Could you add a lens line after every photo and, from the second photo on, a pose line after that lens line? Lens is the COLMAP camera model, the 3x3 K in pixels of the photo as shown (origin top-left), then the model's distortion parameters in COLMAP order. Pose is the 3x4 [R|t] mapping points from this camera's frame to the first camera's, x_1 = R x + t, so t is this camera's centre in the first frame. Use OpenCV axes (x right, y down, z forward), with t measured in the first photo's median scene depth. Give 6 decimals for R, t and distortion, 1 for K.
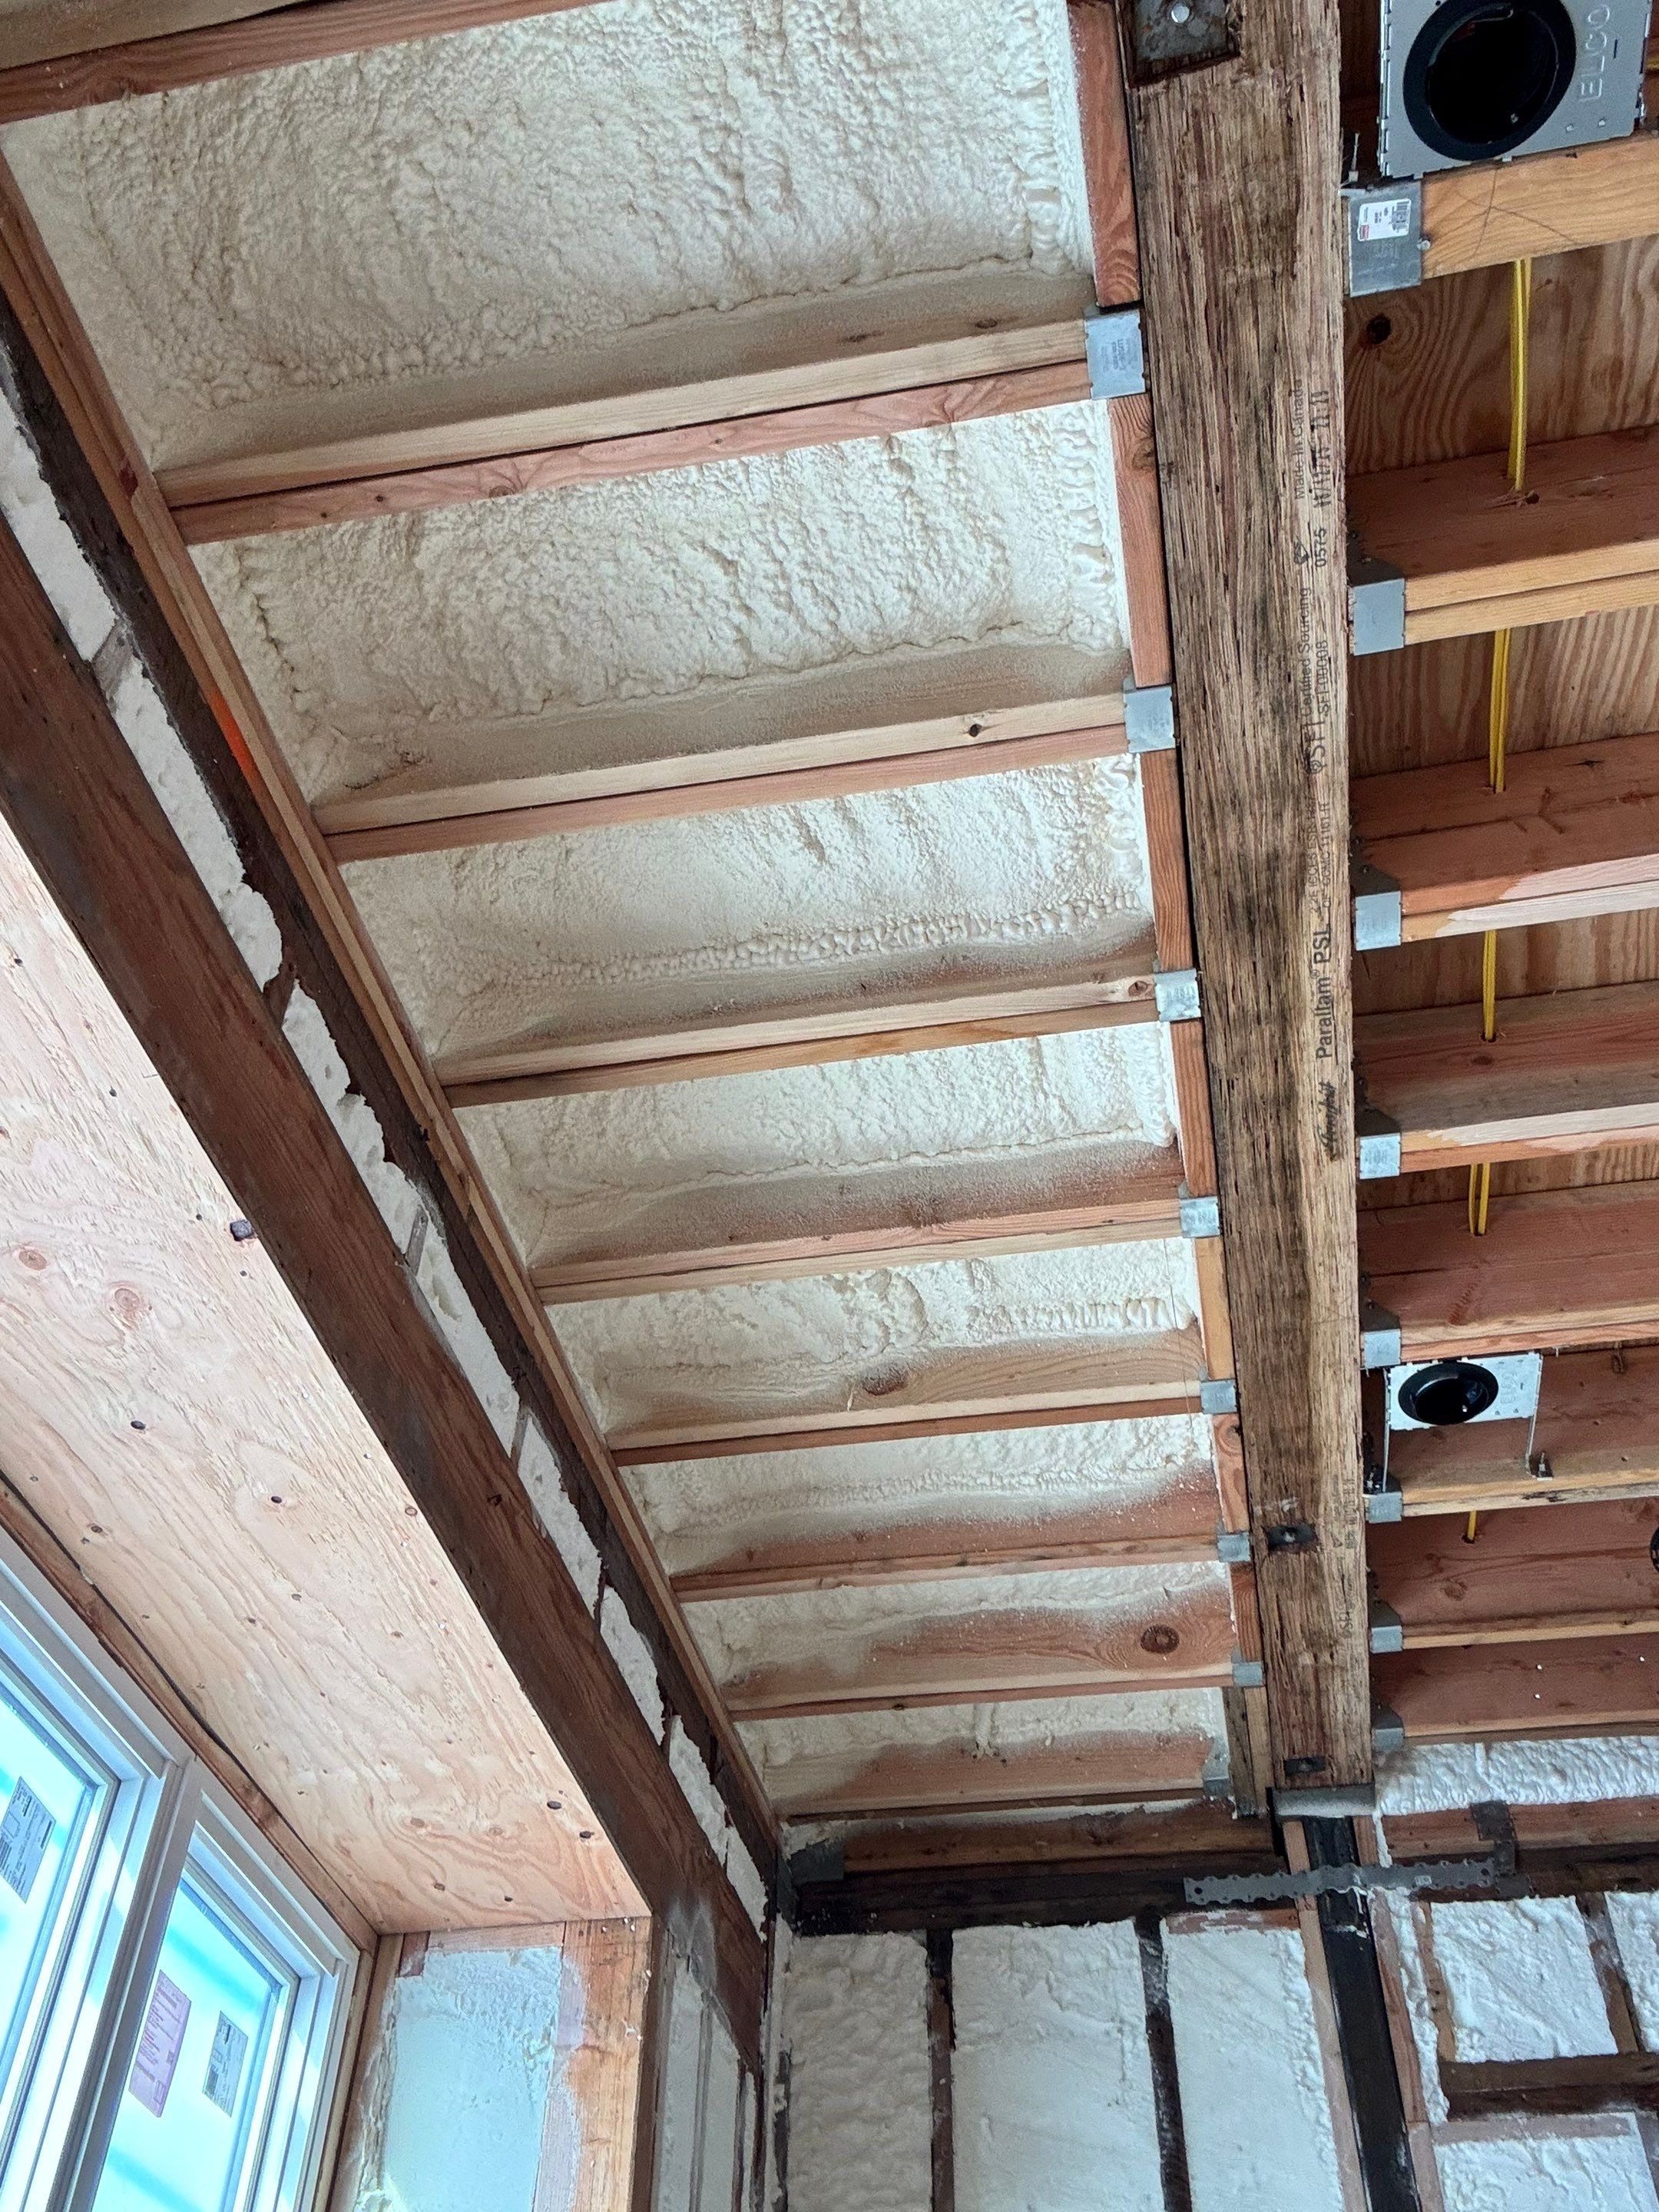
lens RADIAL K [[1985.0, 0, 829.5], [0, 1985.0, 1106.0], [0, 0, 1]] dist [0.100193, -0.172933]
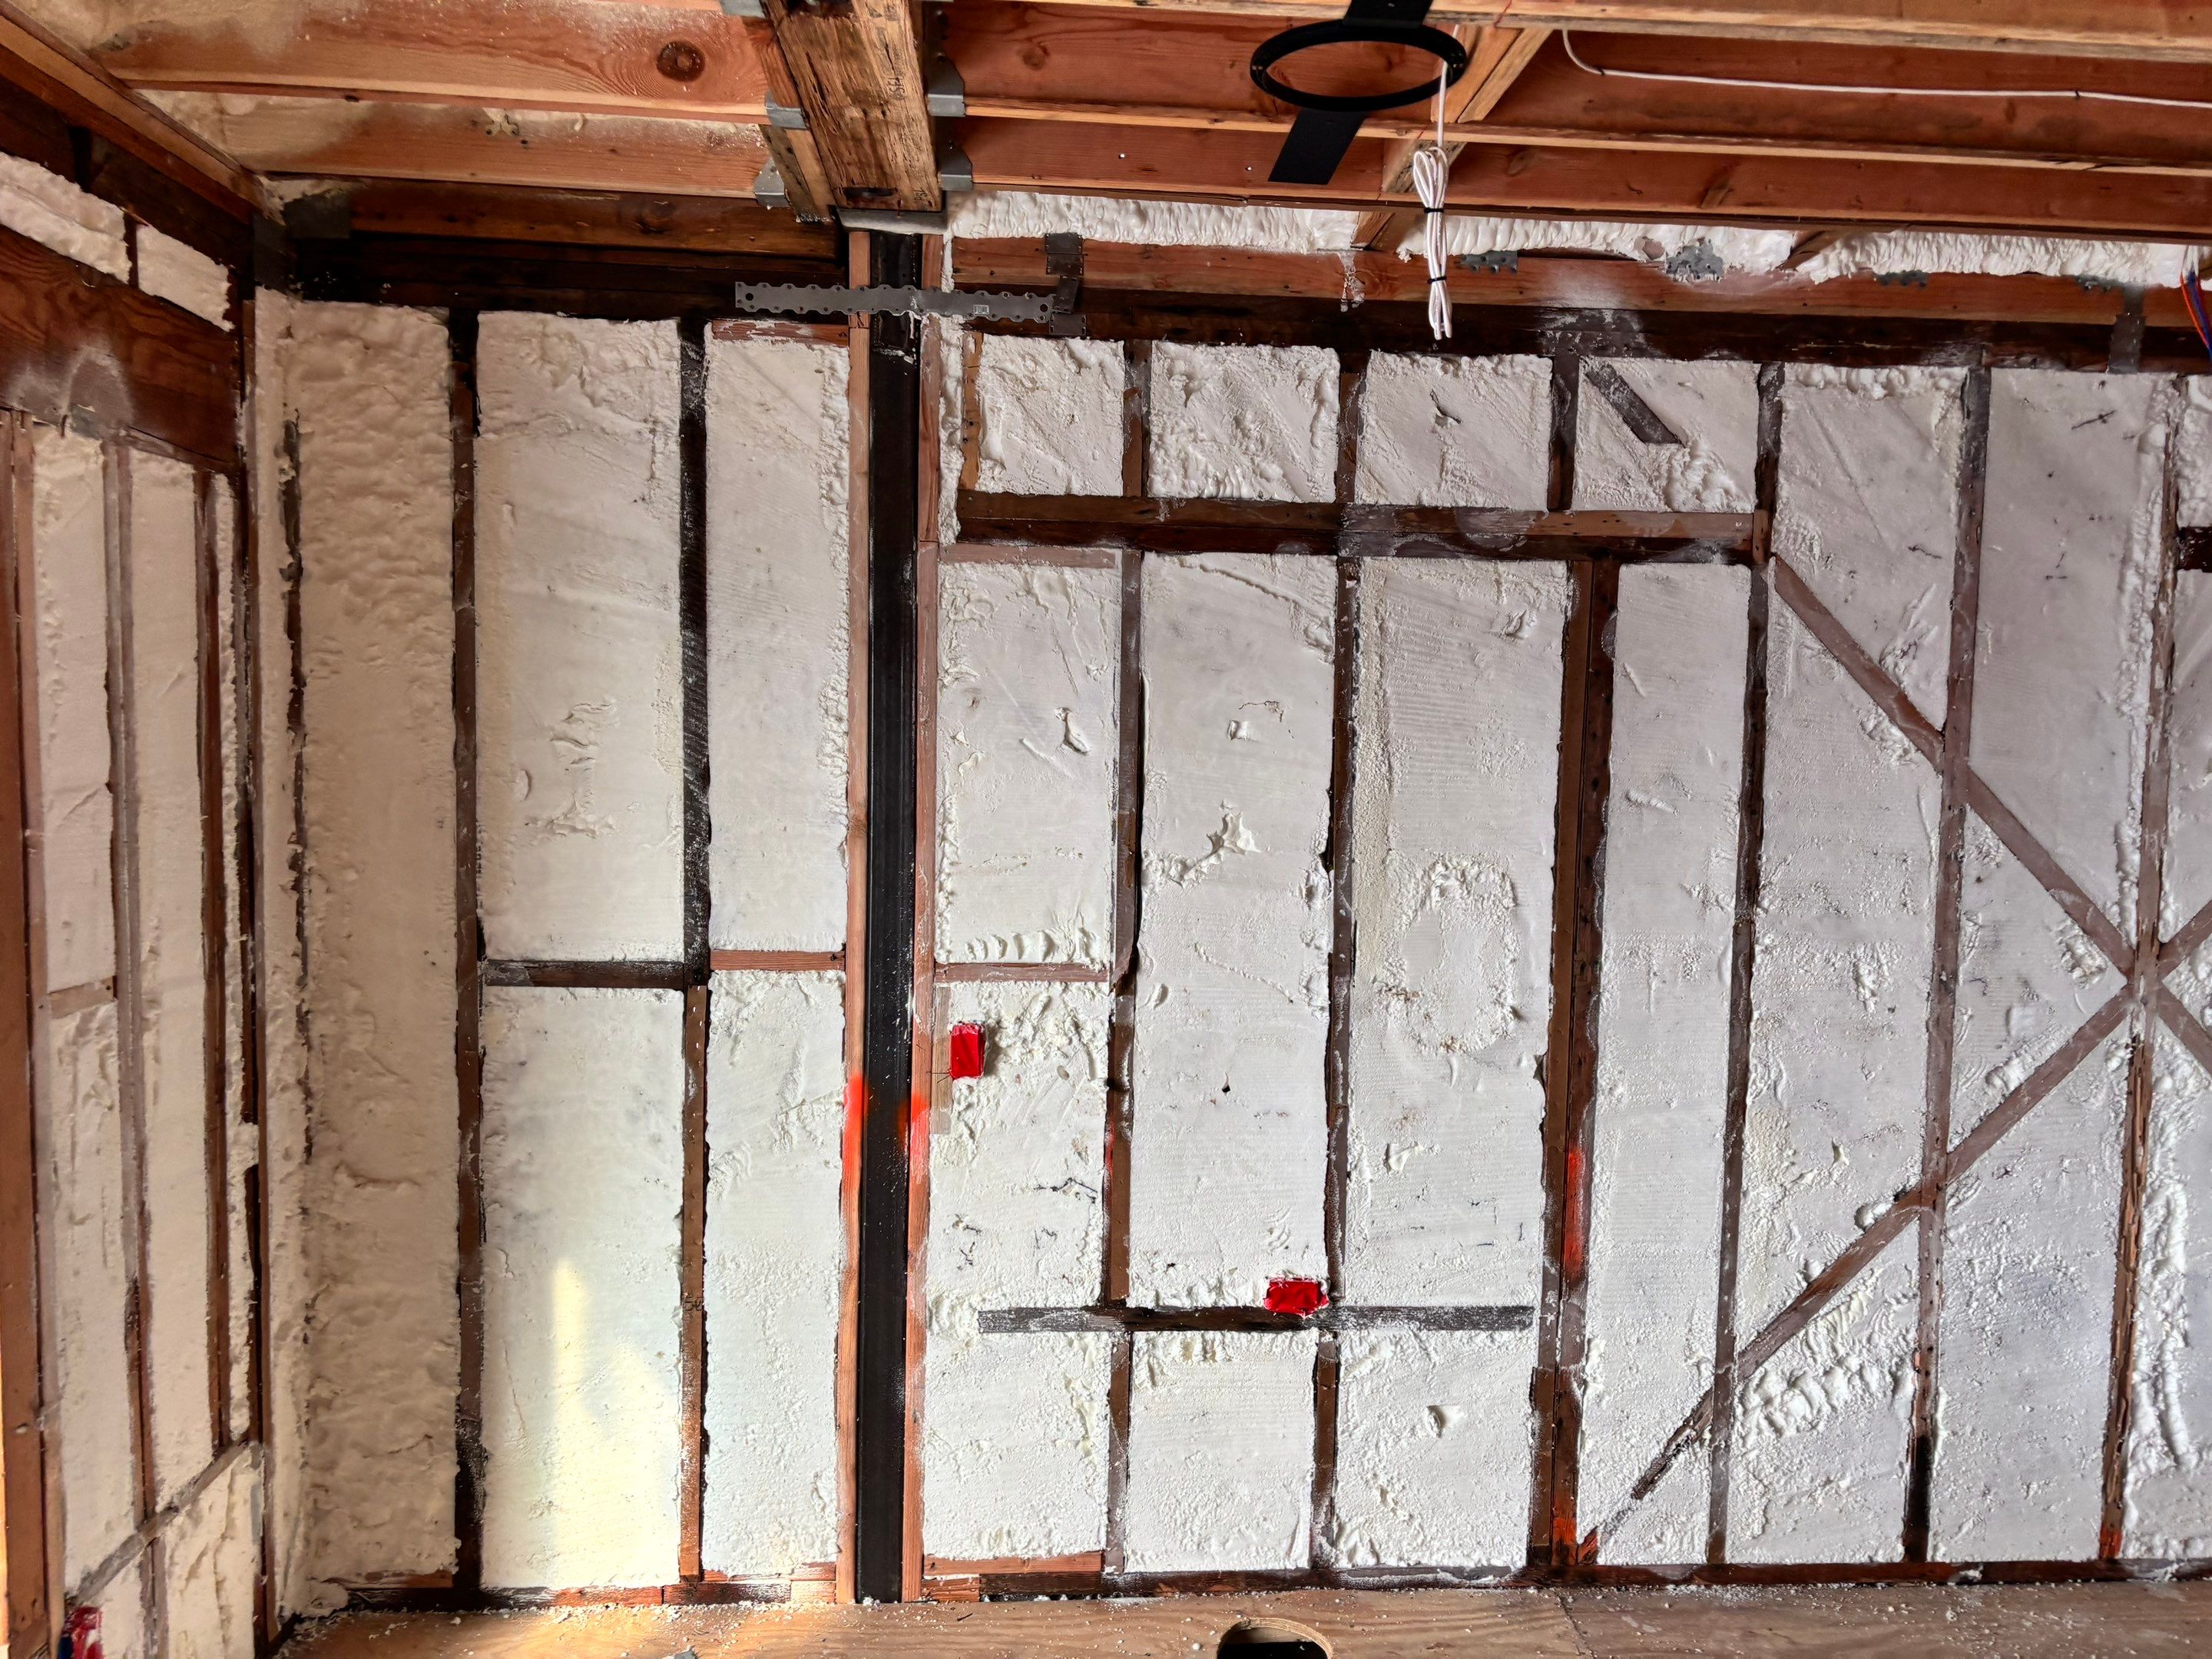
lens RADIAL K [[1643.7, 0, 1150.6], [0, 1643.7, 829.2], [0, 0, 1]] dist [0.004776, 0.007985]
pose [[0.963521, -0.011880, 0.267371, 0.160551], [-0.198498, 0.638377, 0.743689, -0.066543], [-0.179518, -0.769632, 0.612731, 0.306288]]
